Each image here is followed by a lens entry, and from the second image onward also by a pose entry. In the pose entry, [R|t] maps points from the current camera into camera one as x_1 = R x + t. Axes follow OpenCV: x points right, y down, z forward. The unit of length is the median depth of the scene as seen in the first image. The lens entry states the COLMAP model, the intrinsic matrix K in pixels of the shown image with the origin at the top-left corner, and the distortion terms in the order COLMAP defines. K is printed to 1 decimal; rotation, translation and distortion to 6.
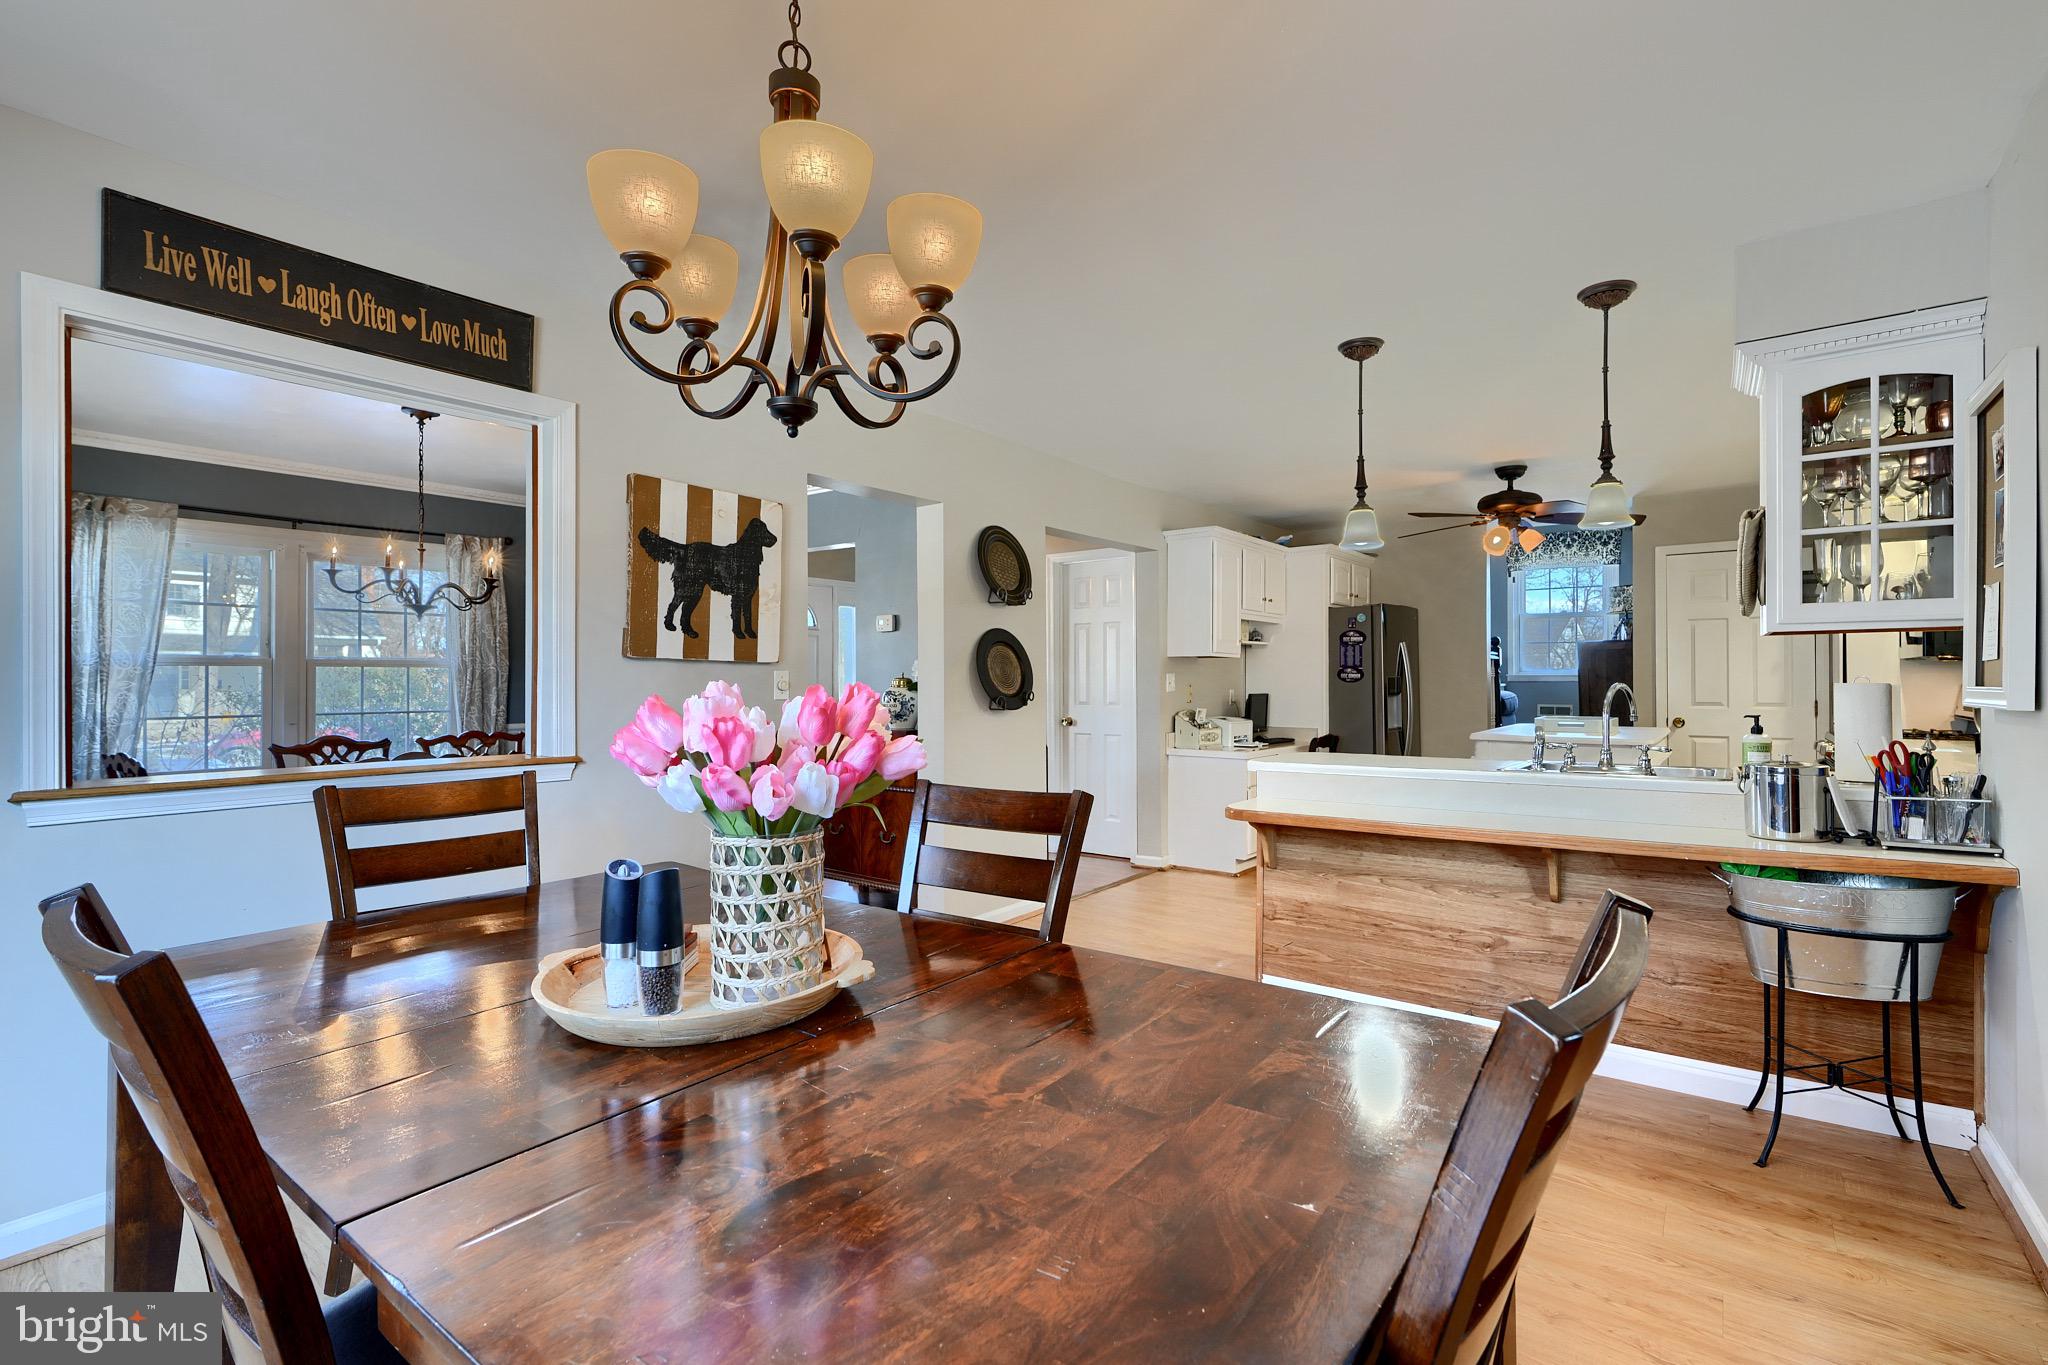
lens RADIAL K [[939.4, 0, 1024.4], [0, 939.4, 671.7], [0, 0, 1]] dist [-0.002176, -0.000076]
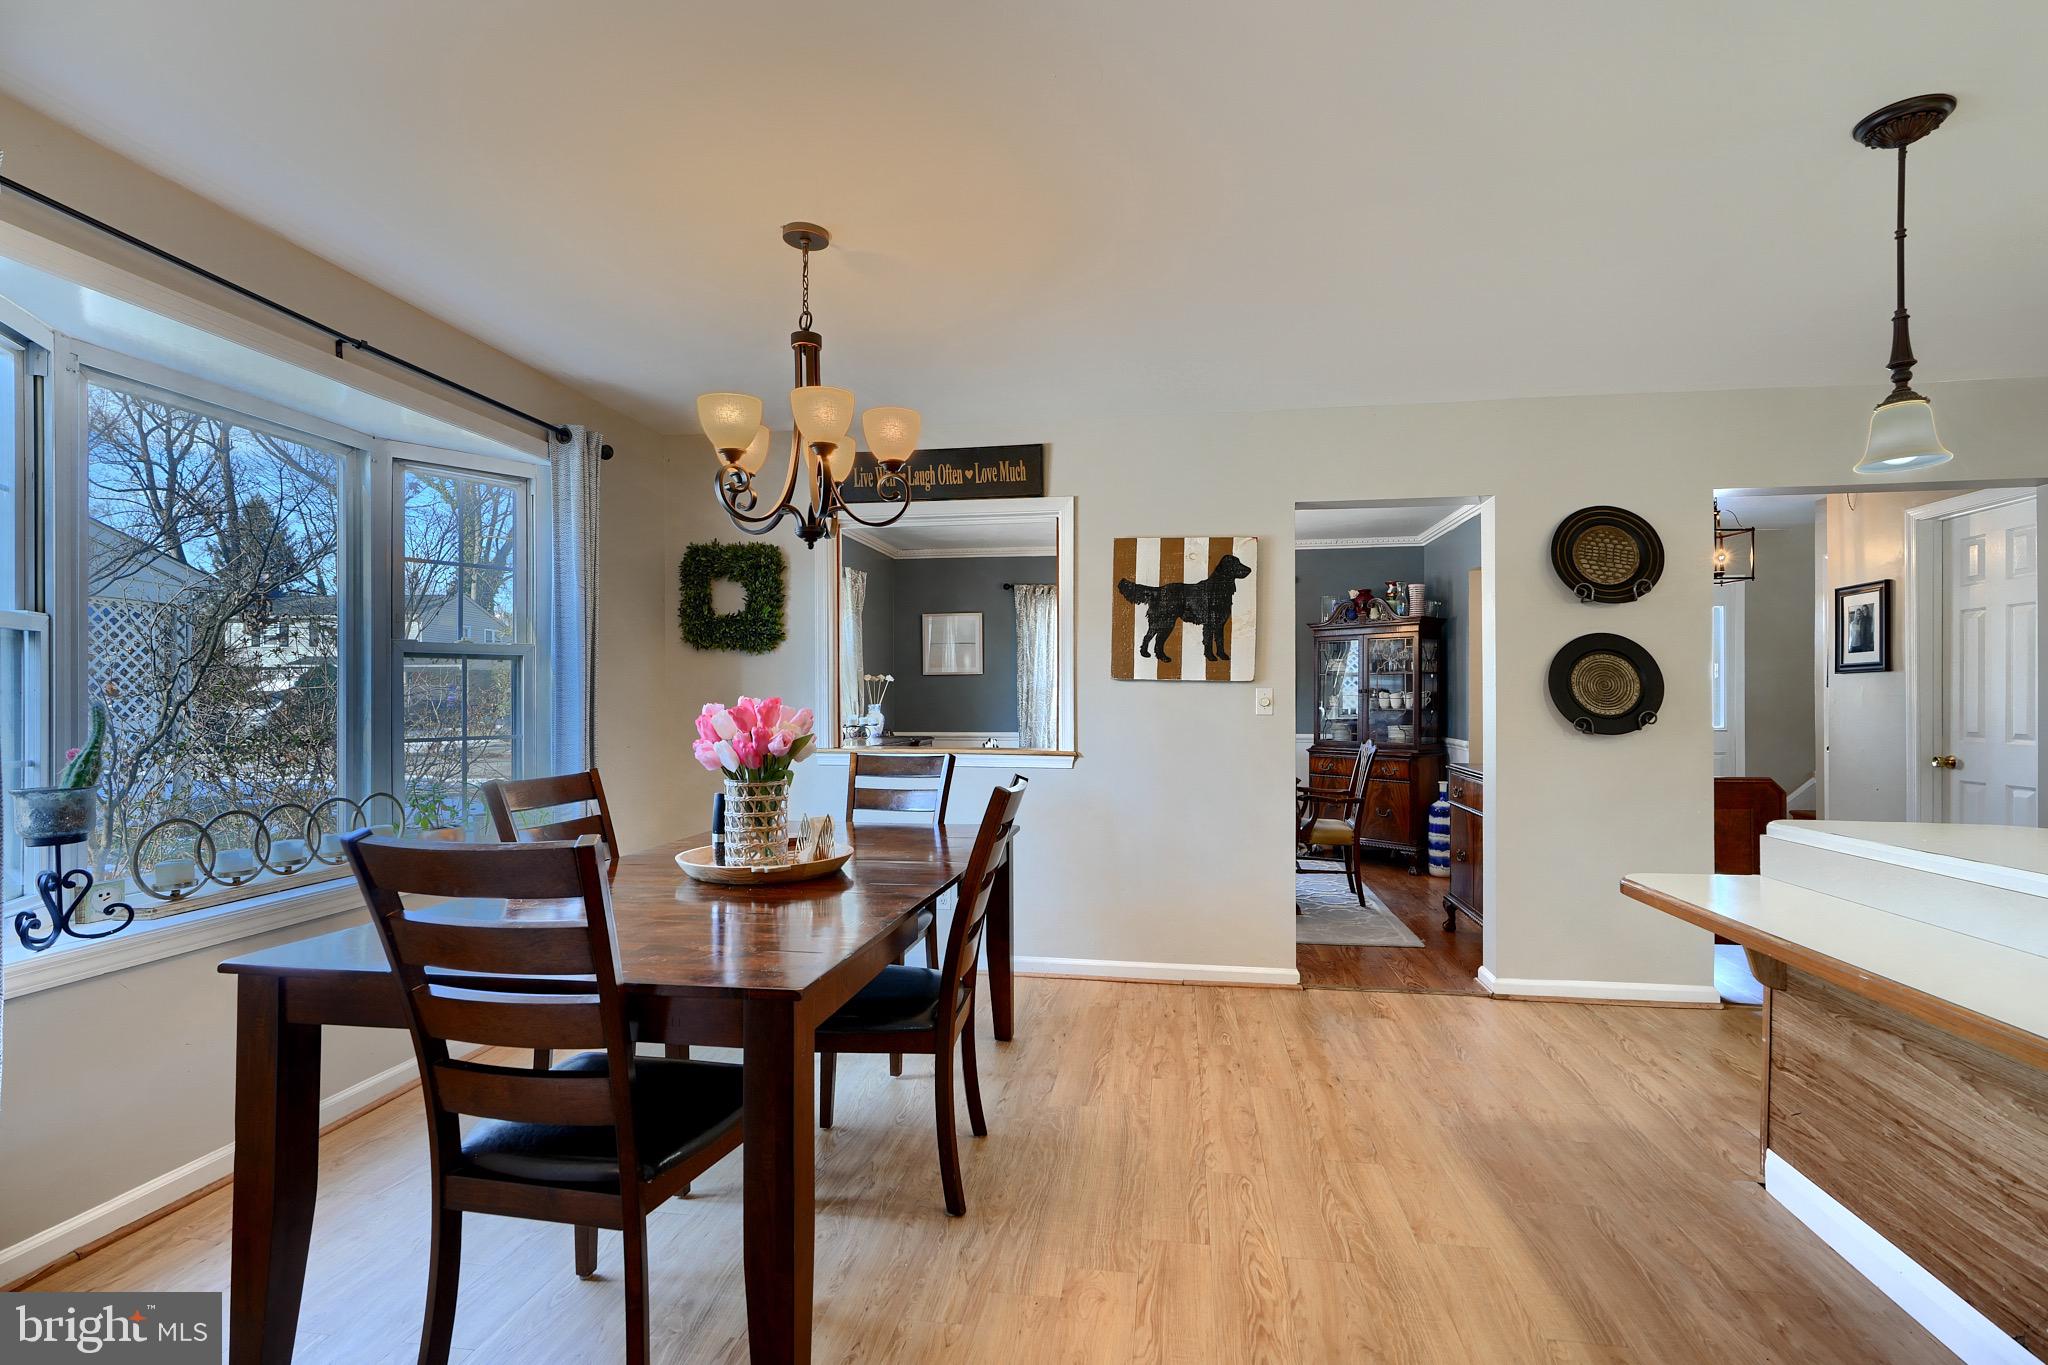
lens RADIAL K [[950.0, 0, 1023.1], [0, 950.0, 692.4], [0, 0, 1]] dist [-0.000134, 0.000654]
pose [[0.458930, -0.003938, -0.888464, 0.659700], [0.006327, 0.999979, -0.001165, 0.003537], [0.888450, -0.005086, 0.458945, 0.262260]]
